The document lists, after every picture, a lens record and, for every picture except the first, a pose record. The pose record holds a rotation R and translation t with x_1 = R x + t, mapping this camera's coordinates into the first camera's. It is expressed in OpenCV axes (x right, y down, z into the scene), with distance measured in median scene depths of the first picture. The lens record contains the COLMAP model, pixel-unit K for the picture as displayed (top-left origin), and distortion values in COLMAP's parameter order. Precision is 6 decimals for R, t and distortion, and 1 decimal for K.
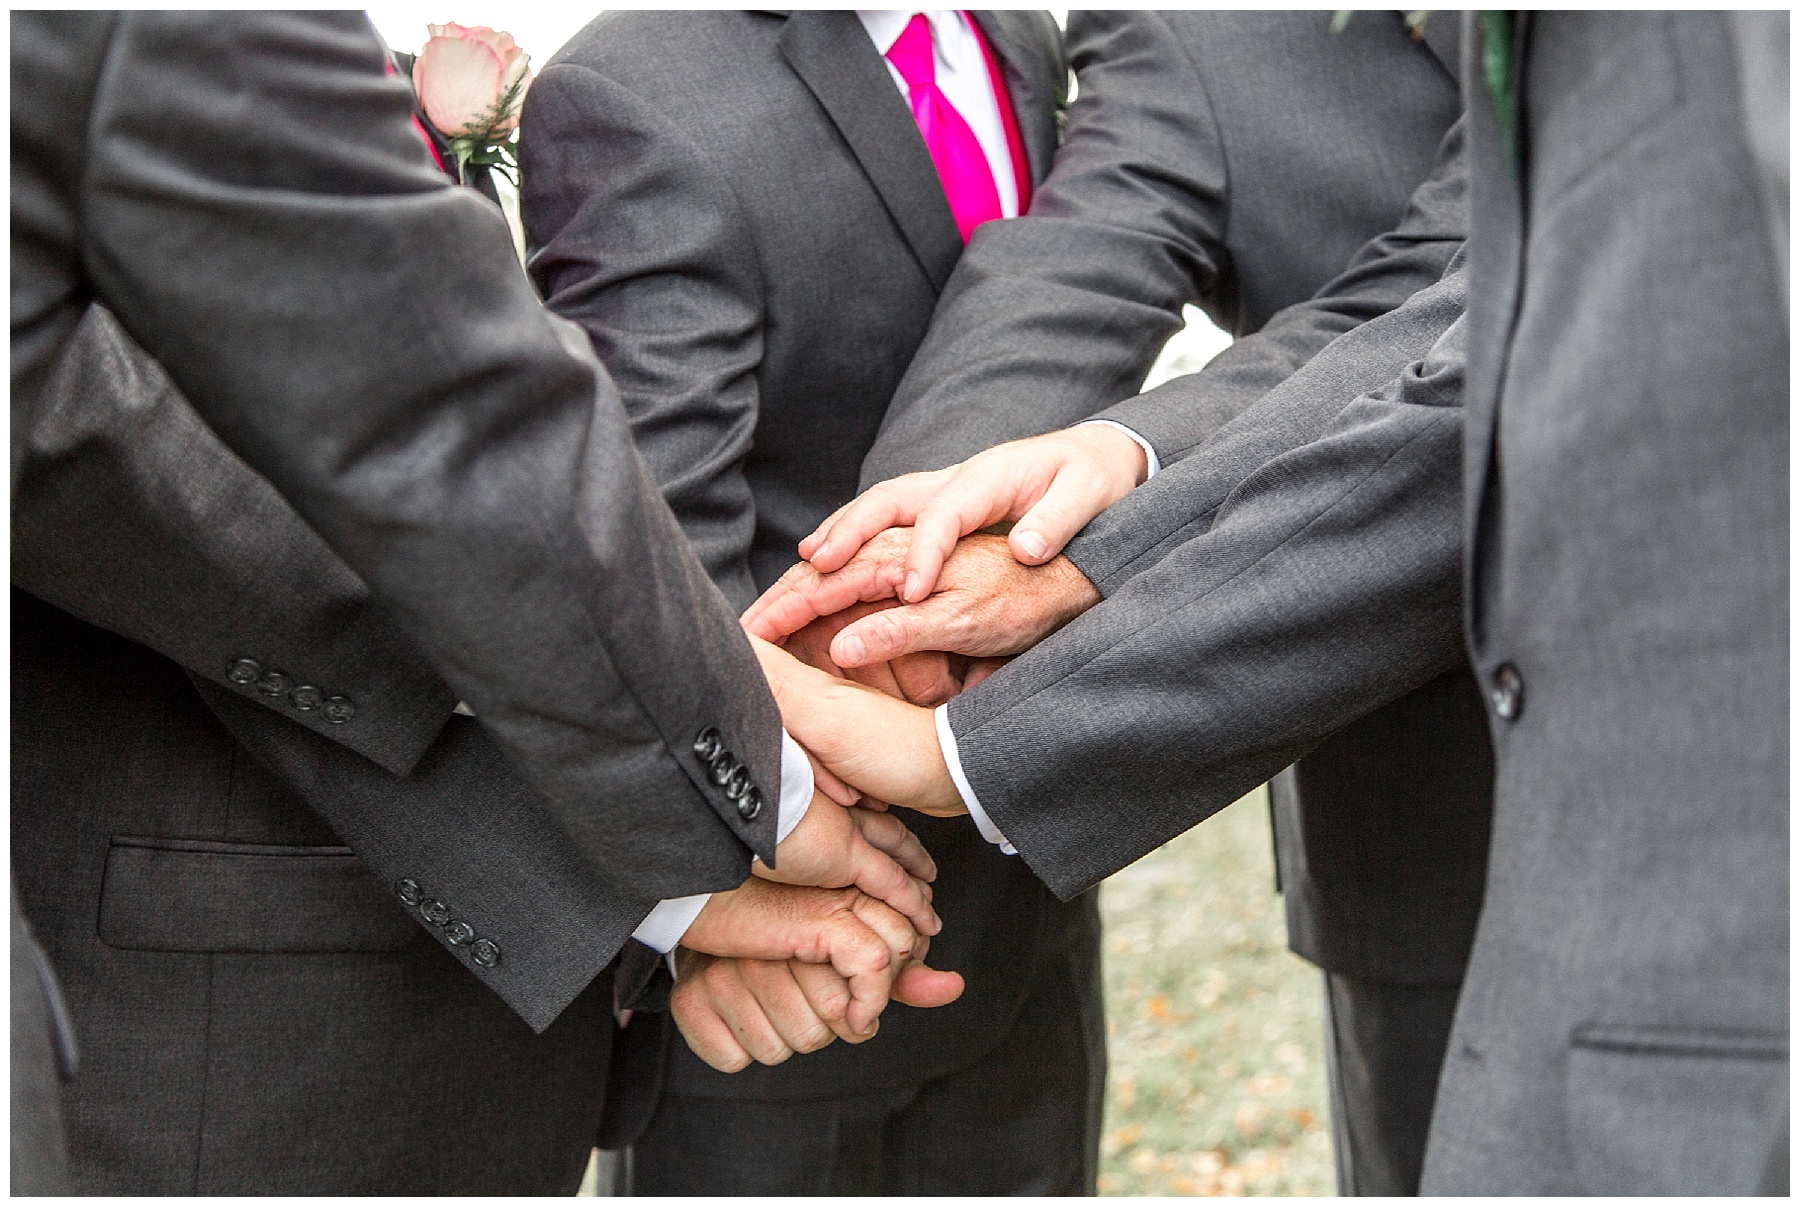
lens RADIAL K [[2878.2, 0, 900.0], [0, 2878.2, 603.5], [0, 0, 1]] dist [0.065685, 0.259964]
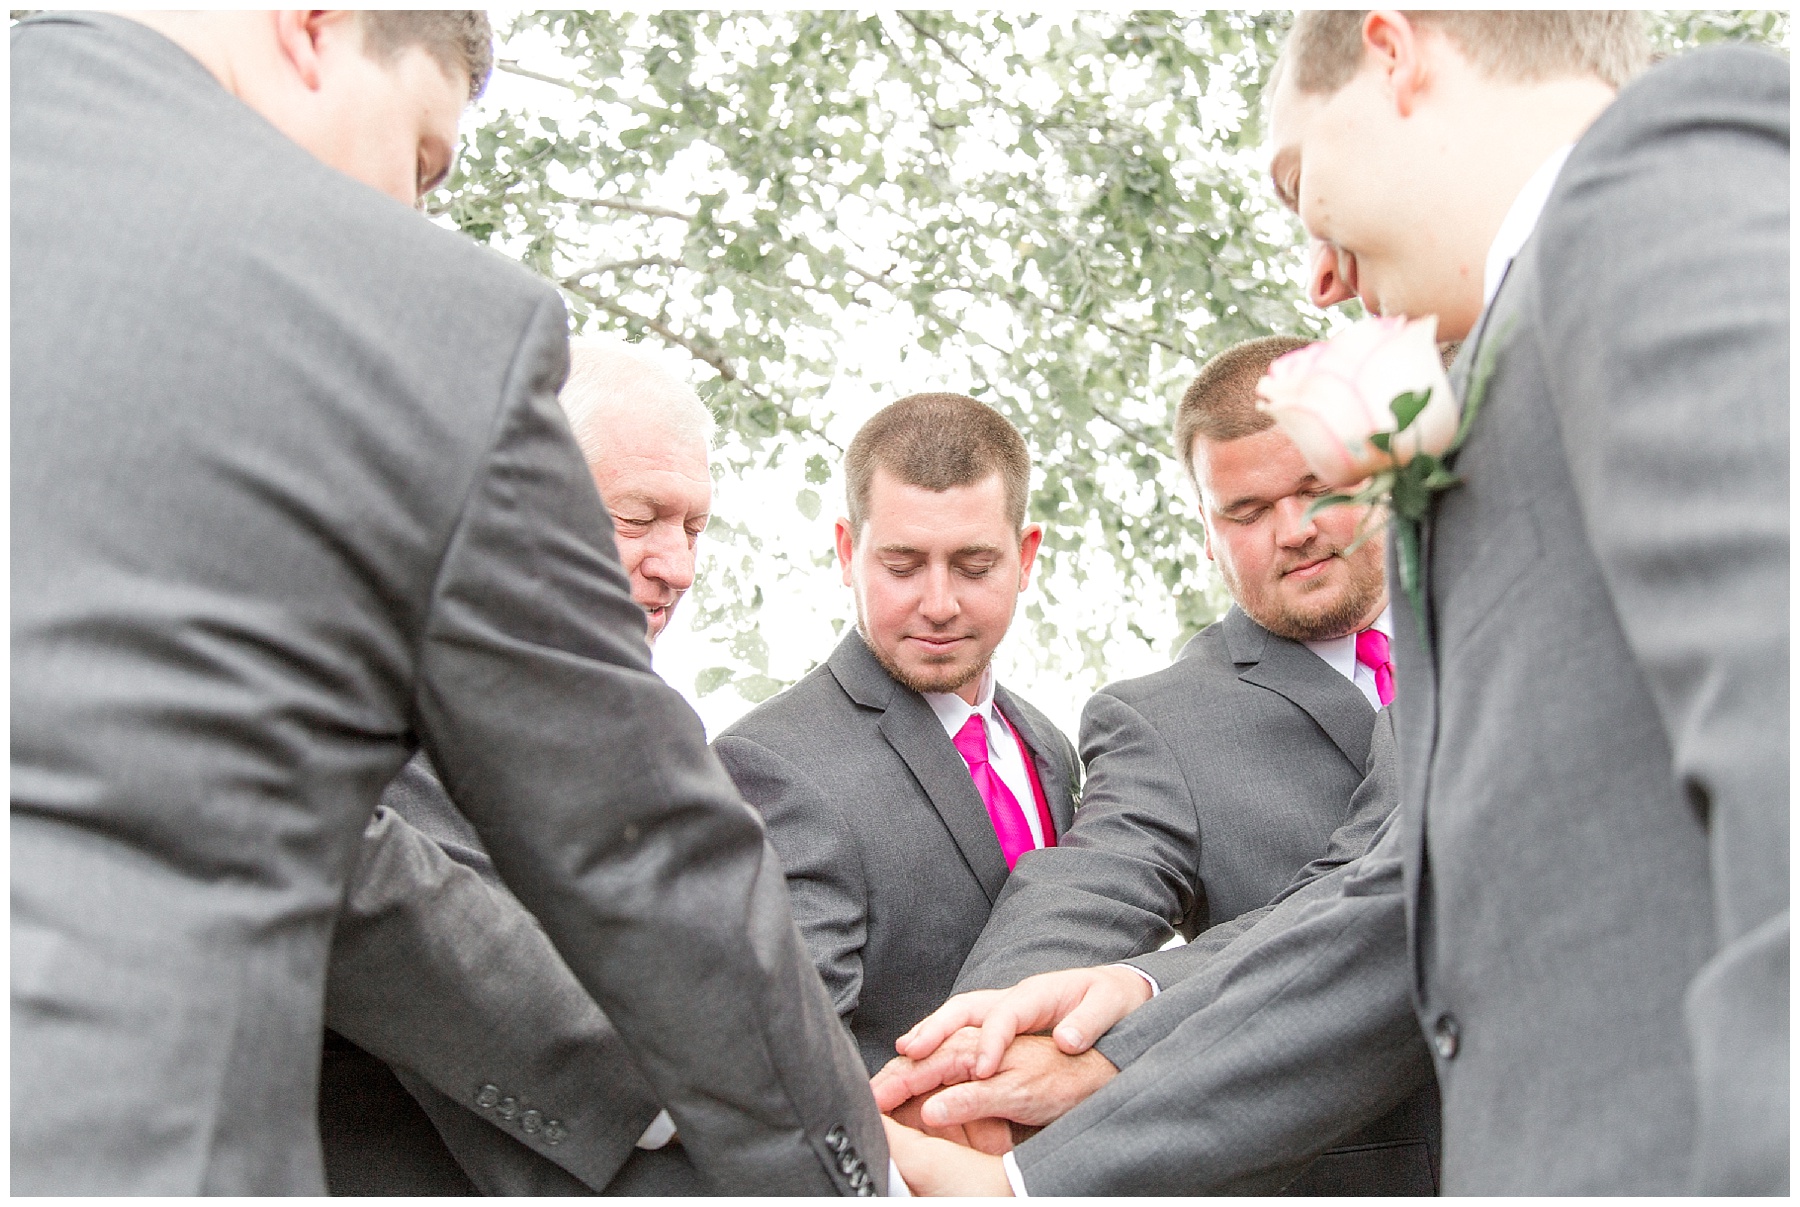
lens RADIAL K [[2078.3, 0, 900.0], [0, 2078.3, 603.5], [0, 0, 1]] dist [0.002921, 0.030315]
pose [[0.999820, 0.001145, -0.018958, -0.019401], [-0.007226, 0.946047, -0.323949, 0.124914], [0.017565, 0.324027, 0.945885, 0.019822]]
